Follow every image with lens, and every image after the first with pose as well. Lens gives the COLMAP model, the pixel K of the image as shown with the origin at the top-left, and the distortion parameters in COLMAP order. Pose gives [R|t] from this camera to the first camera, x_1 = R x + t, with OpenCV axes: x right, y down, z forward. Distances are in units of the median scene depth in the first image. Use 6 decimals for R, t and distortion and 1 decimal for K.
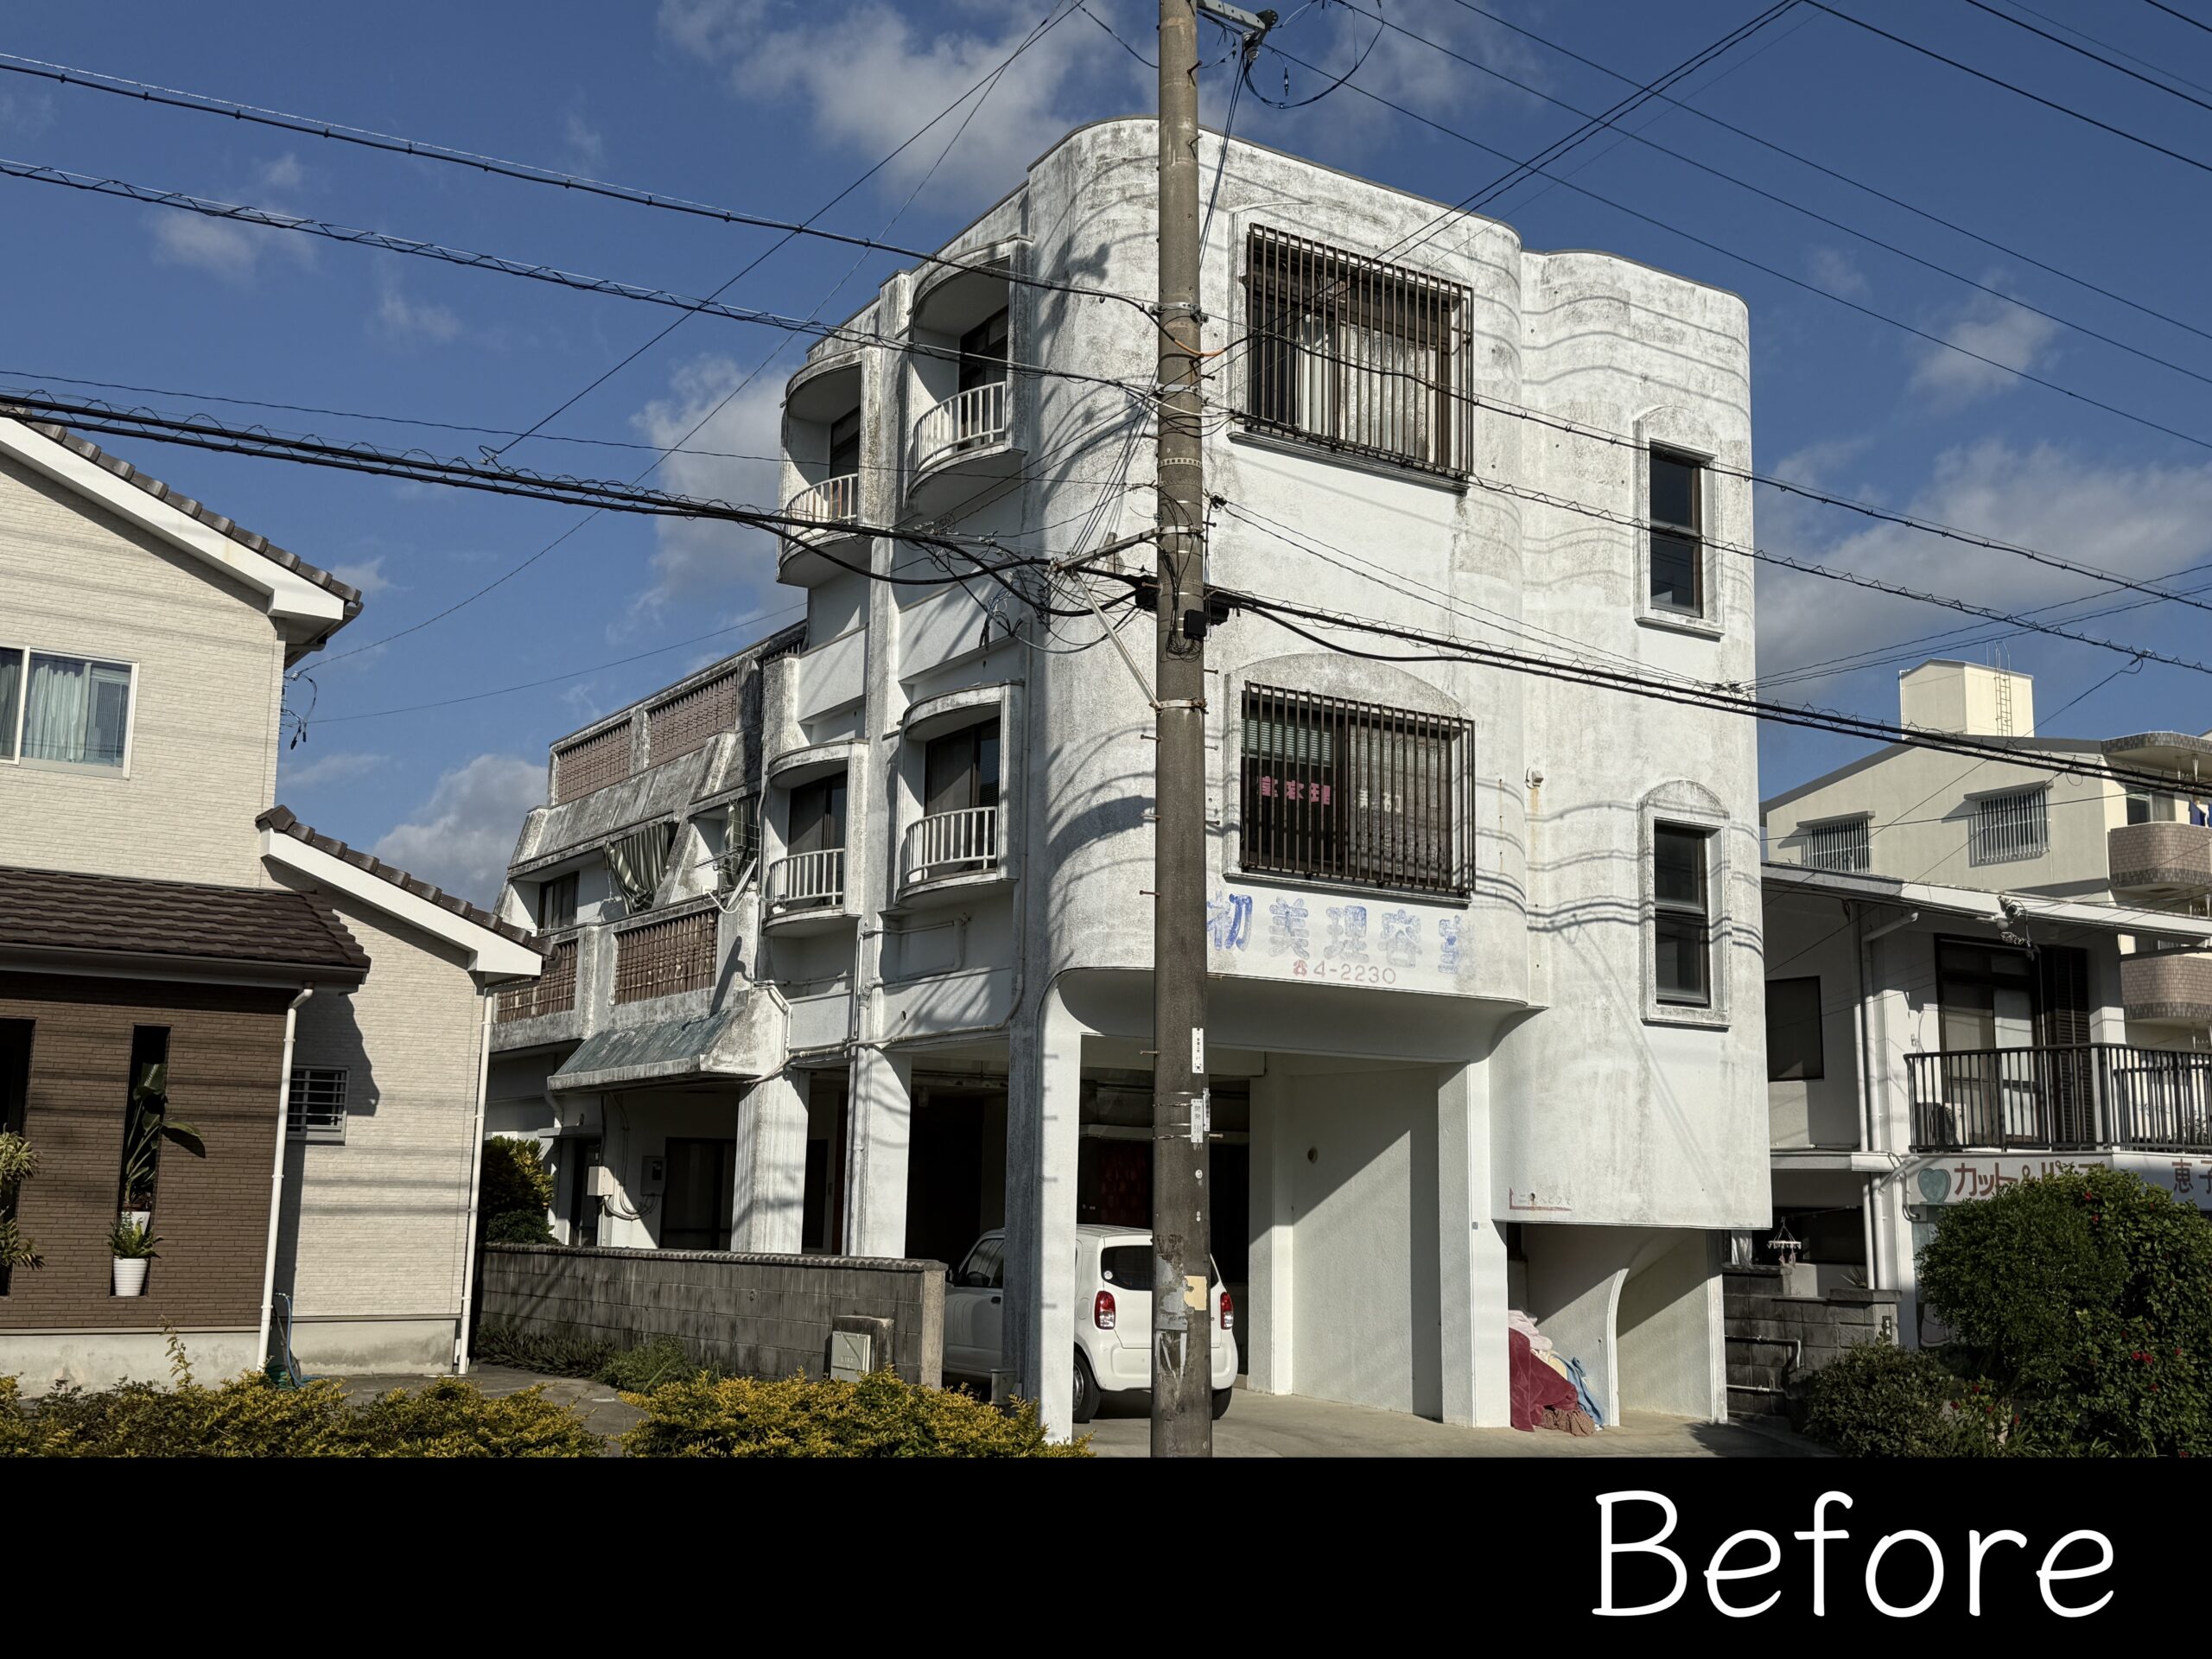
lens RADIAL K [[2299.1, 0, 1106.0], [0, 2299.1, 829.5], [0, 0, 1]] dist [0.125116, 0.005047]
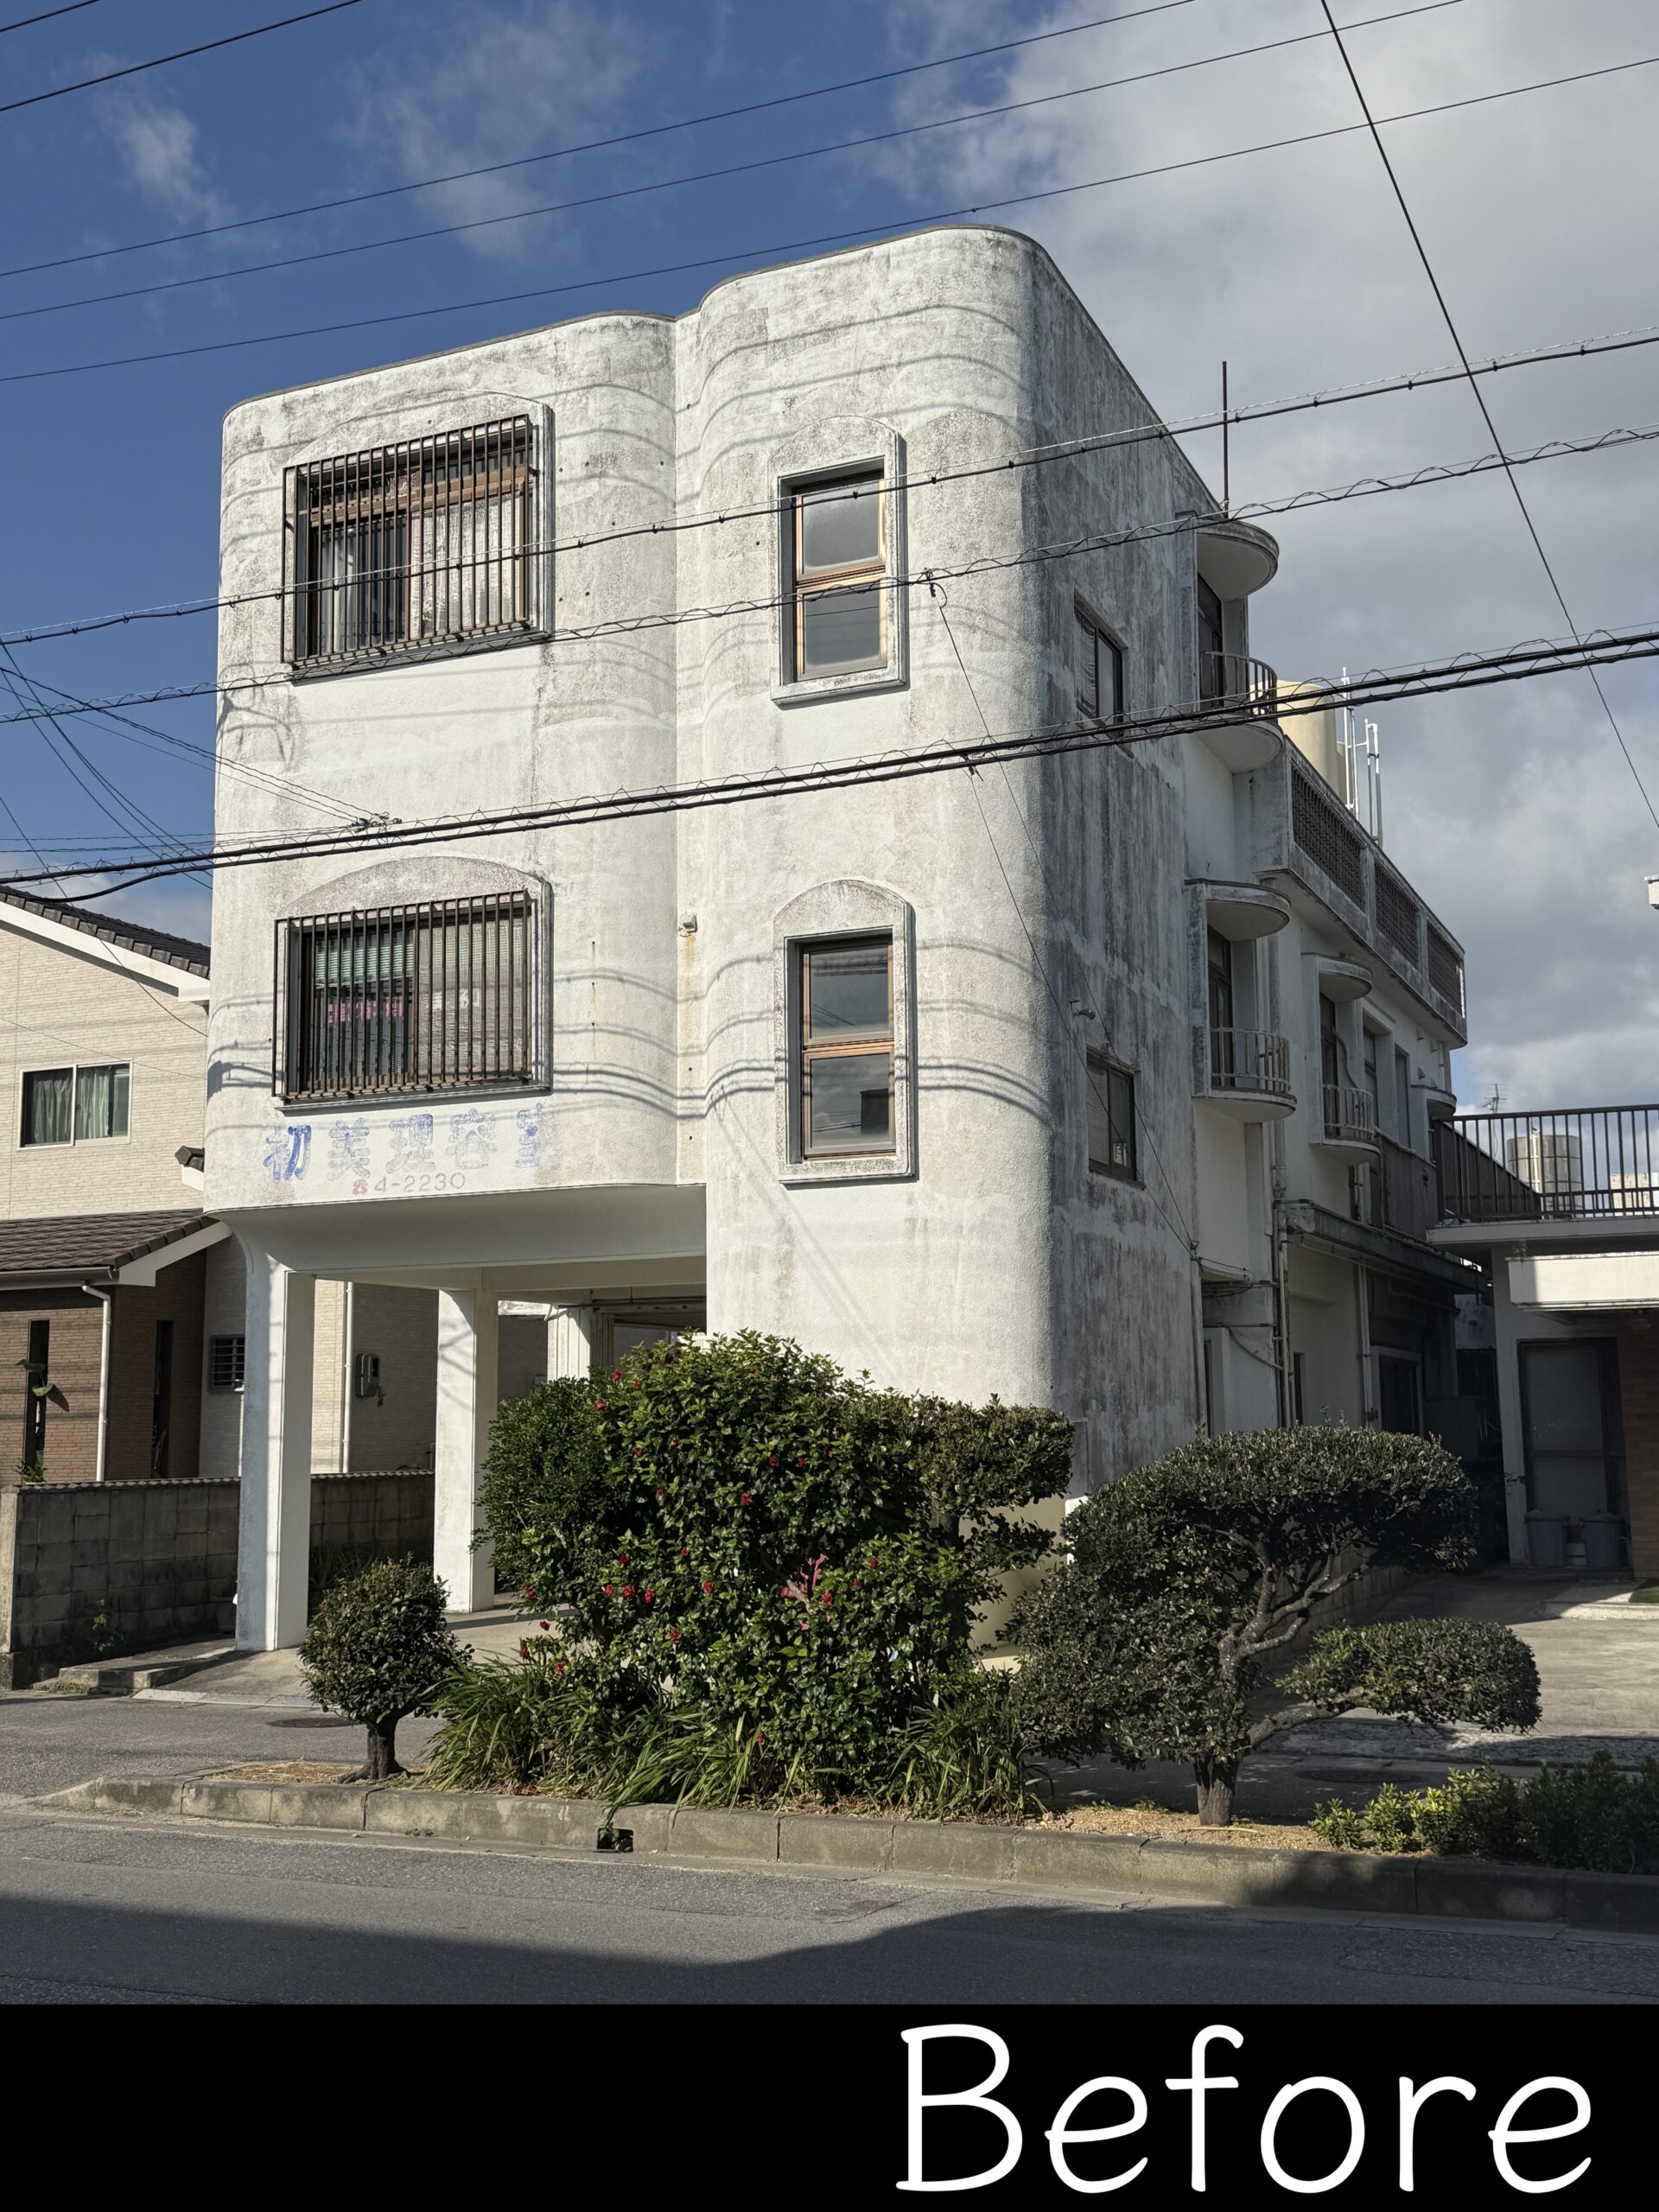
lens RADIAL K [[2250.0, 0, 829.5], [0, 2250.0, 1106.0], [0, 0, 1]] dist [0.149533, -0.007686]
pose [[0.537047, -0.145250, -0.830953, 0.936773], [0.158041, 0.984946, -0.070026, 0.116749], [0.828616, -0.093718, 0.551918, 0.584279]]
